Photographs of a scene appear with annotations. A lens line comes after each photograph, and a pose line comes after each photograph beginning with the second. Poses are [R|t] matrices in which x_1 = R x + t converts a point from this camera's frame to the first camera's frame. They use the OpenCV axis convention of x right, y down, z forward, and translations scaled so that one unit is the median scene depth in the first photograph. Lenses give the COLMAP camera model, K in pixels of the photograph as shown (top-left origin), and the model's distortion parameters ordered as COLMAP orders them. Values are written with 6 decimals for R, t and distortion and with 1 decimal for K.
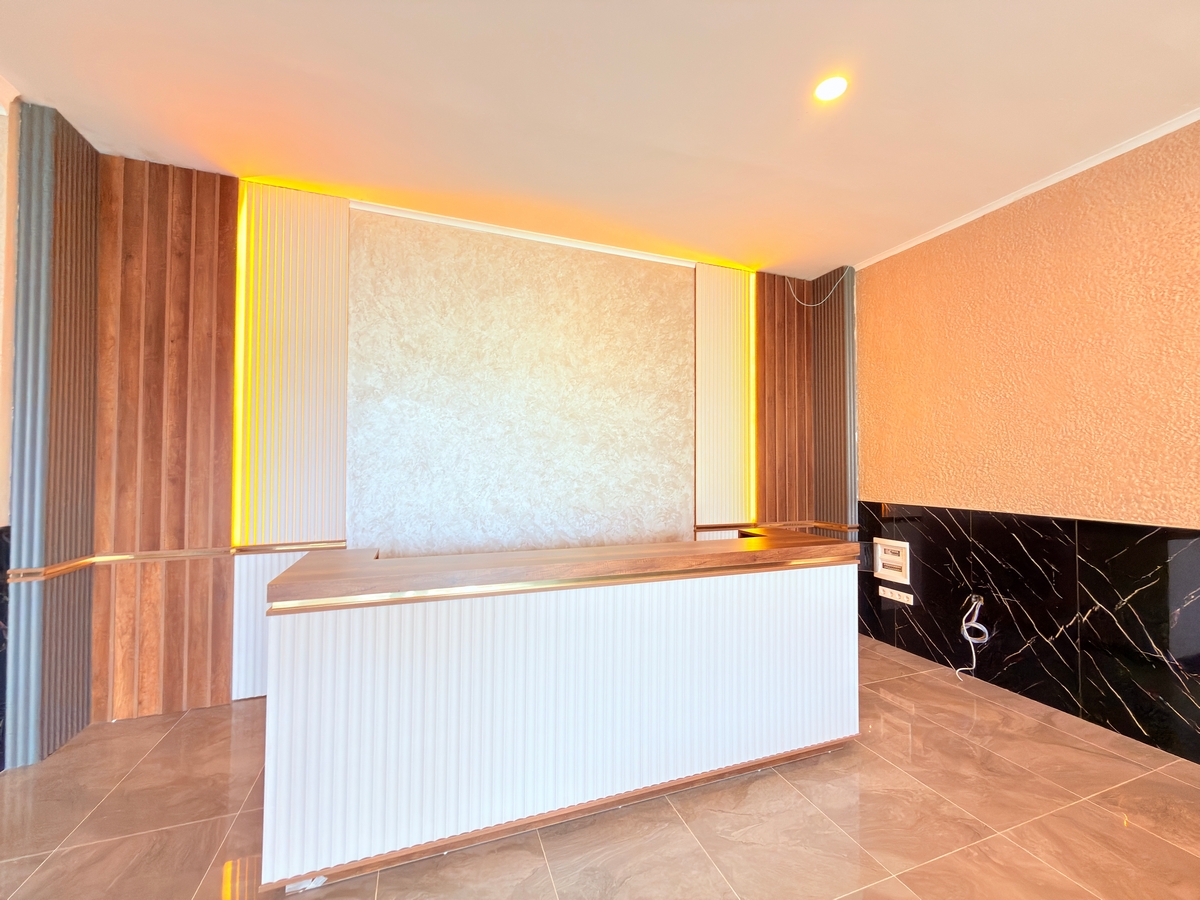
lens RADIAL K [[479.4, 0, 600.3], [0, 479.4, 454.5], [0, 0, 1]] dist [0.001634, -0.000823]
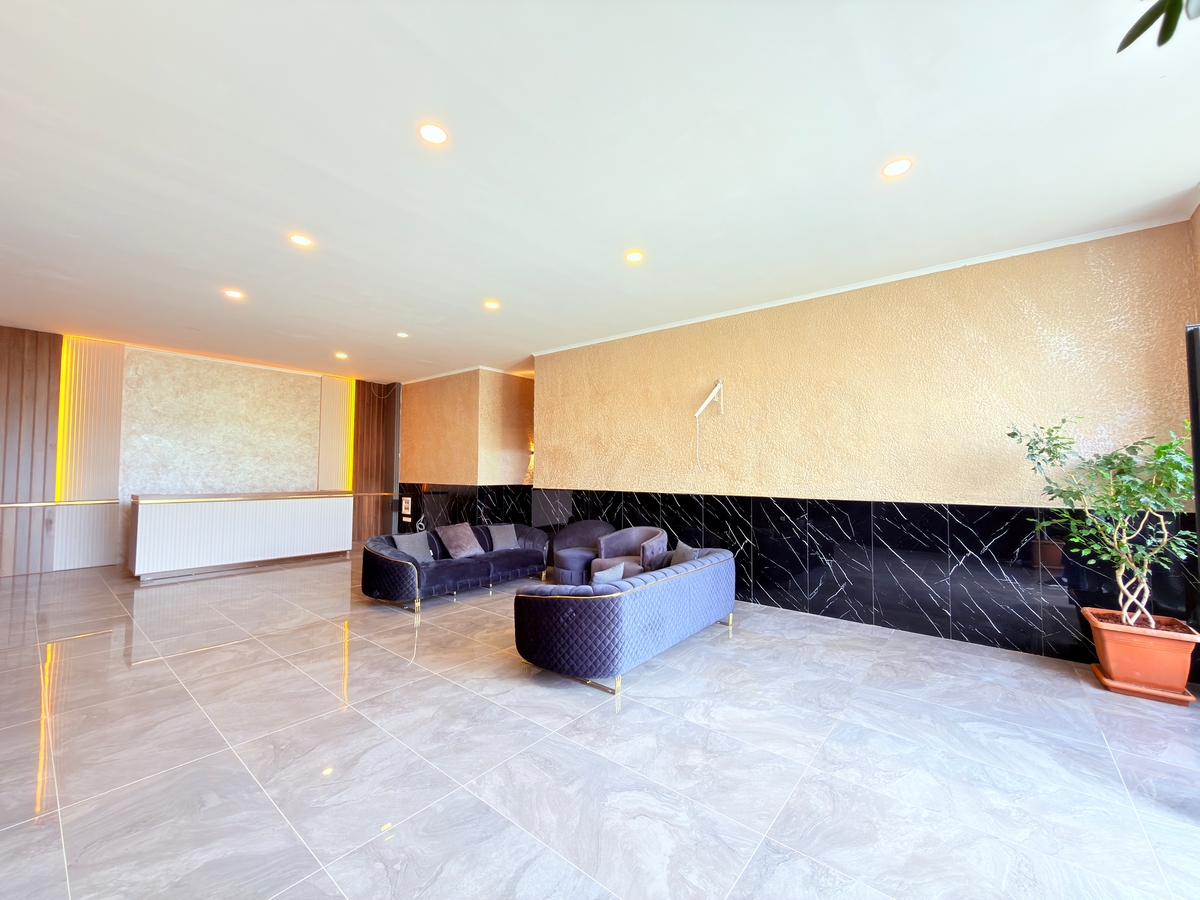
lens RADIAL K [[479.4, 0, 602.3], [0, 479.4, 453.0], [0, 0, 1]] dist [0.001634, -0.000823]
pose [[0.862157, 0.022726, 0.506131, 0.221968], [-0.017068, 0.999729, -0.015816, -0.032743], [-0.506353, 0.004997, 0.862312, -1.697015]]
